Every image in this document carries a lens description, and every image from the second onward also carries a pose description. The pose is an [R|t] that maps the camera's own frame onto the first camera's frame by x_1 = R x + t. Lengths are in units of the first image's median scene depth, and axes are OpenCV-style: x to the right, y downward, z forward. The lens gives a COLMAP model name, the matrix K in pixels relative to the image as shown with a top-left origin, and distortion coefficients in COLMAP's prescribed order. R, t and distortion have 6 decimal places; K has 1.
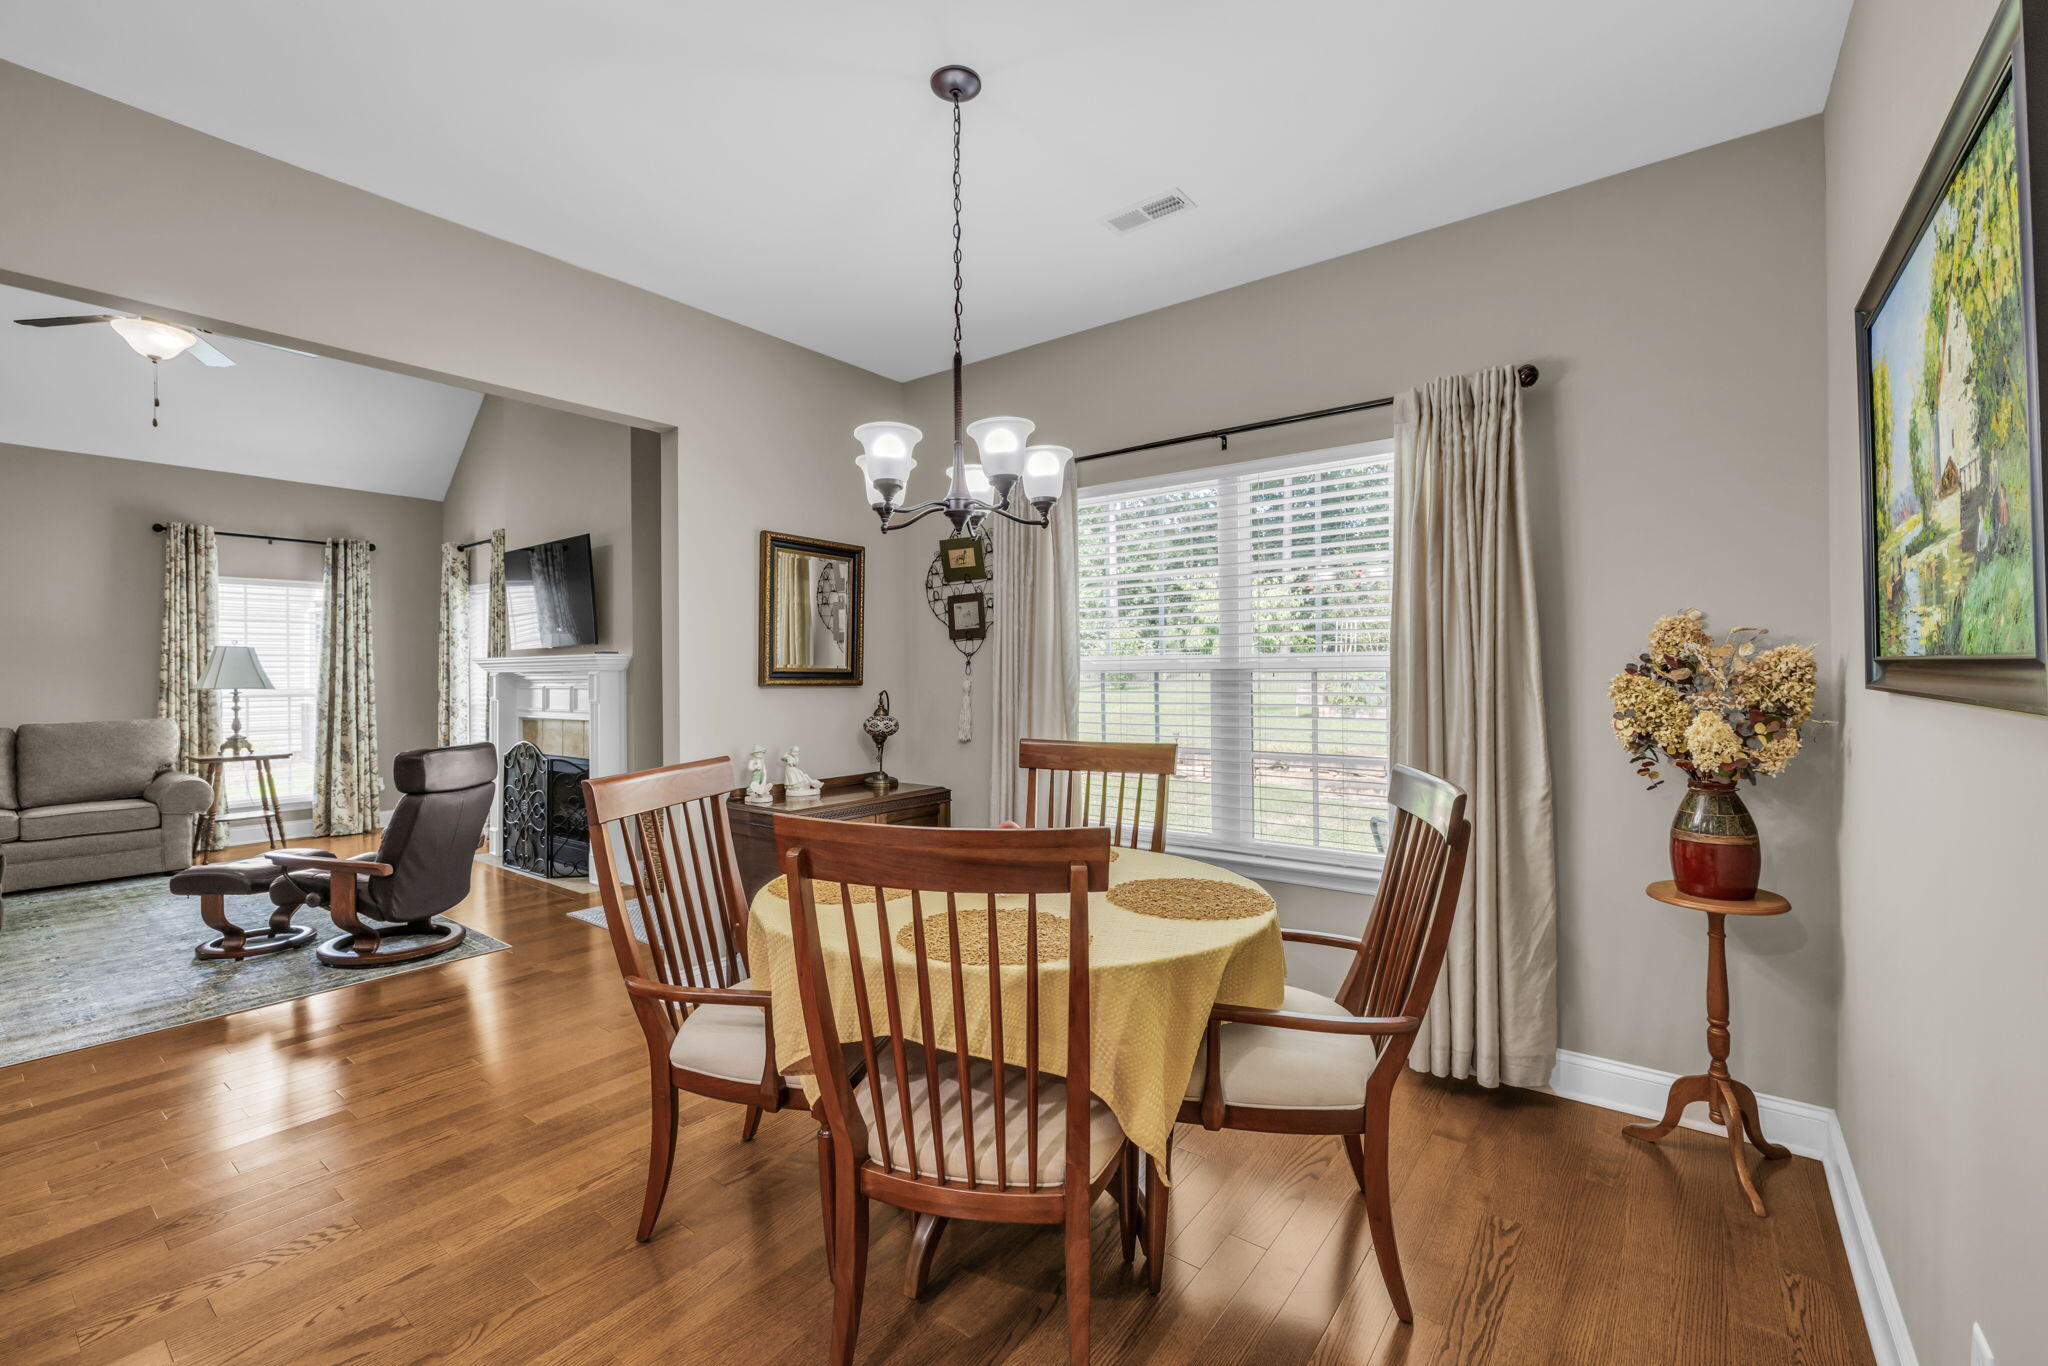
lens RADIAL K [[859.5, 0, 1026.3], [0, 859.5, 678.6], [0, 0, 1]] dist [-0.001862, 0.000037]
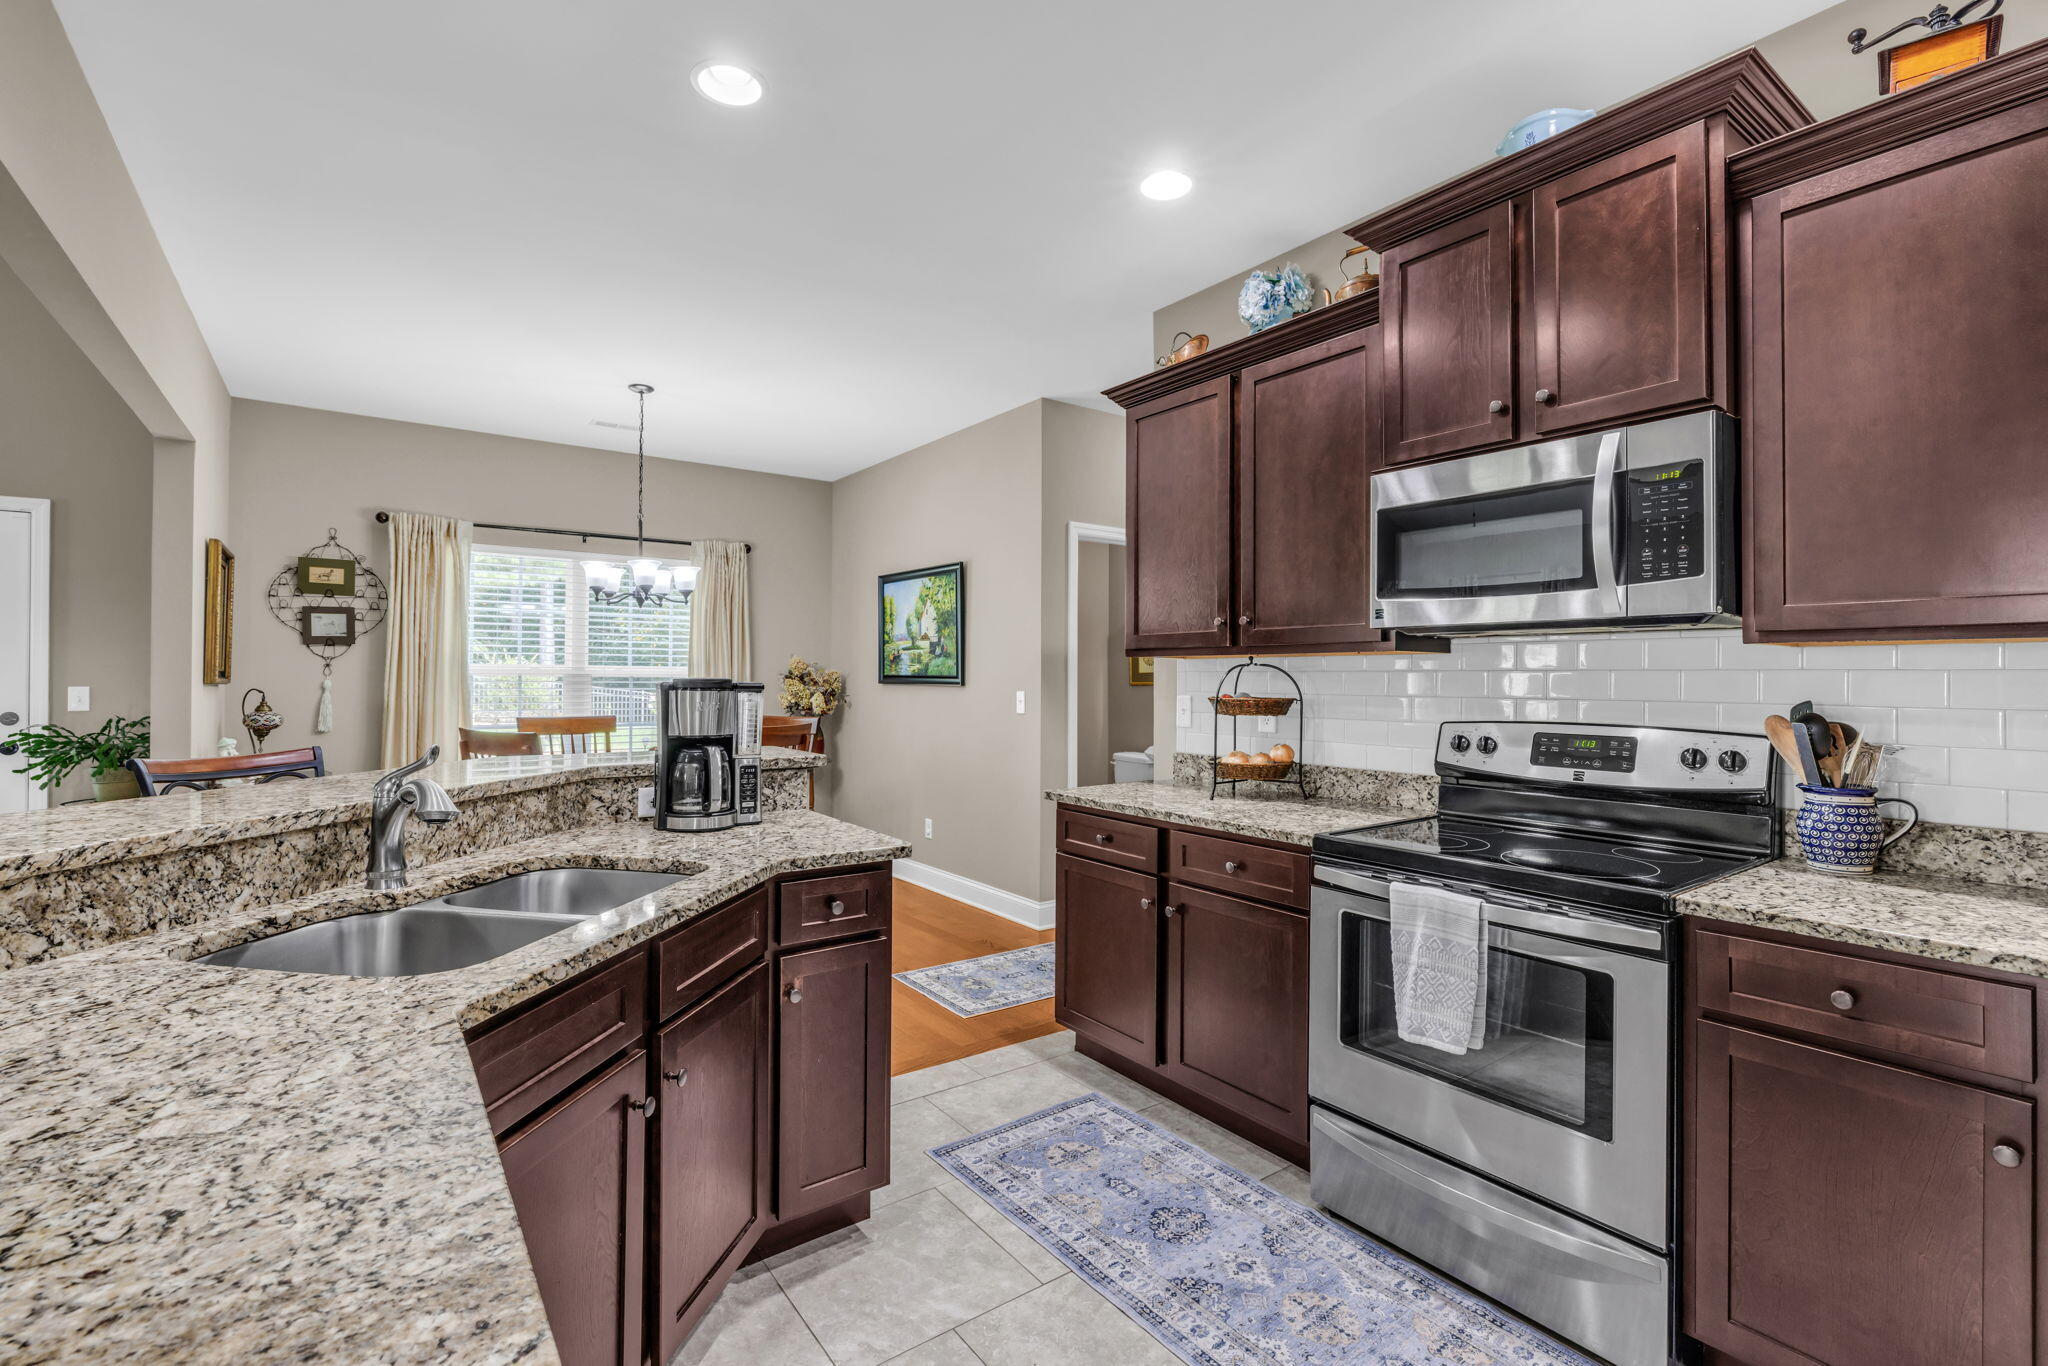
lens RADIAL K [[859.5, 0, 1026.3], [0, 859.5, 678.6], [0, 0, 1]] dist [-0.001862, 0.000037]
pose [[0.273173, 0.009266, 0.961920, -0.941513], [-0.000183, 0.999954, -0.009581, 0.010305], [-0.961965, 0.002441, 0.273162, -0.230741]]
